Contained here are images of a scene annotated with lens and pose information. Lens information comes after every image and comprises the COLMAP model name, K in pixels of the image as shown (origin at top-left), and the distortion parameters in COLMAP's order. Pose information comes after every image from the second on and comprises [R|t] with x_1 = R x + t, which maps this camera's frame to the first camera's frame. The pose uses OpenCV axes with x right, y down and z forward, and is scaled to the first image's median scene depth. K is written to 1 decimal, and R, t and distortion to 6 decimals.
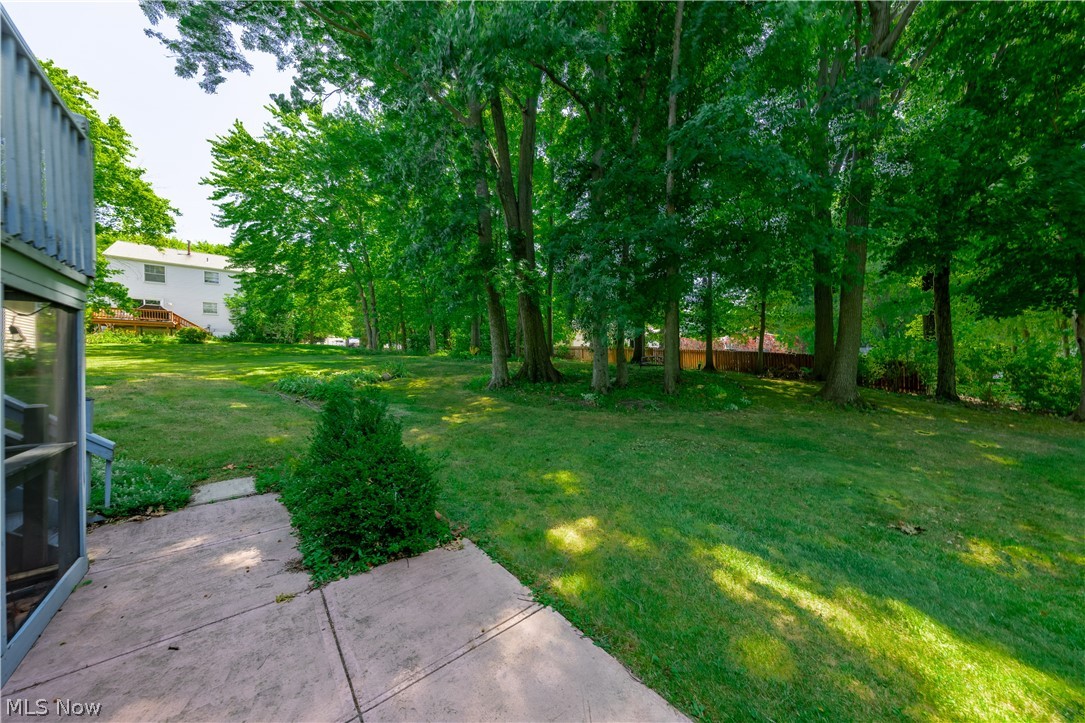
lens RADIAL K [[350.5, 0, 543.6], [0, 350.5, 359.2], [0, 0, 1]] dist [0.001892, 0.000177]
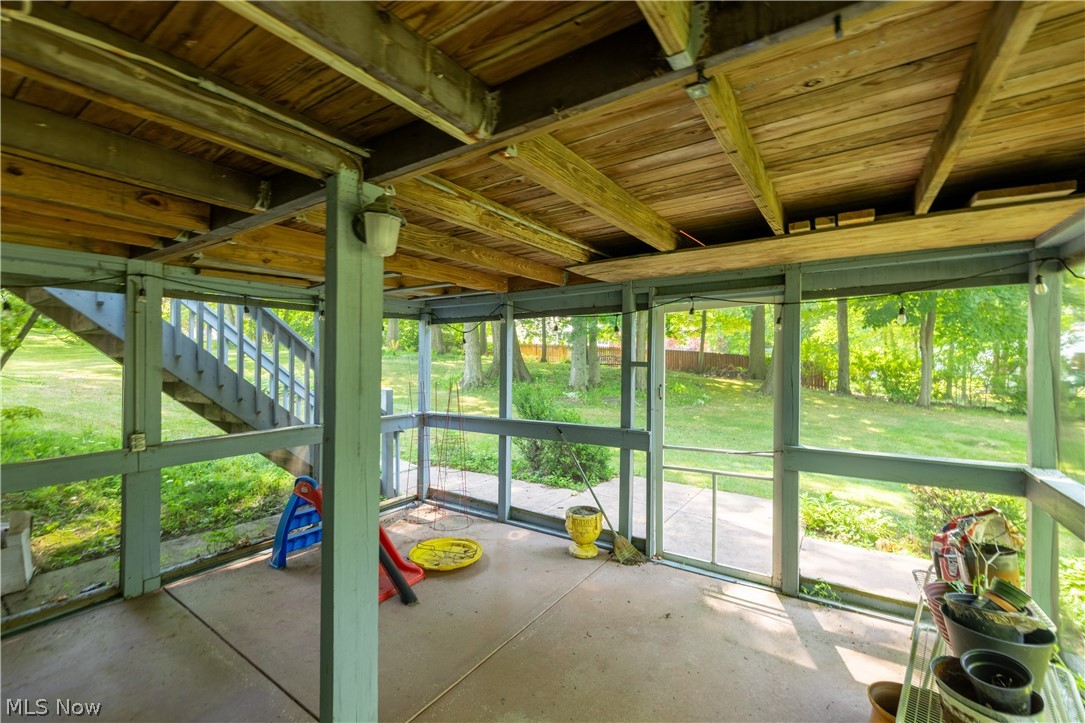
lens RADIAL K [[452.0, 0, 543.9], [0, 452.0, 361.2], [0, 0, 1]] dist [-0.001904, -0.000149]
pose [[0.959473, 0.008154, 0.281684, -0.303568], [-0.011198, 0.999895, 0.009197, -0.001567], [-0.281580, -0.011979, 0.959463, -0.219453]]
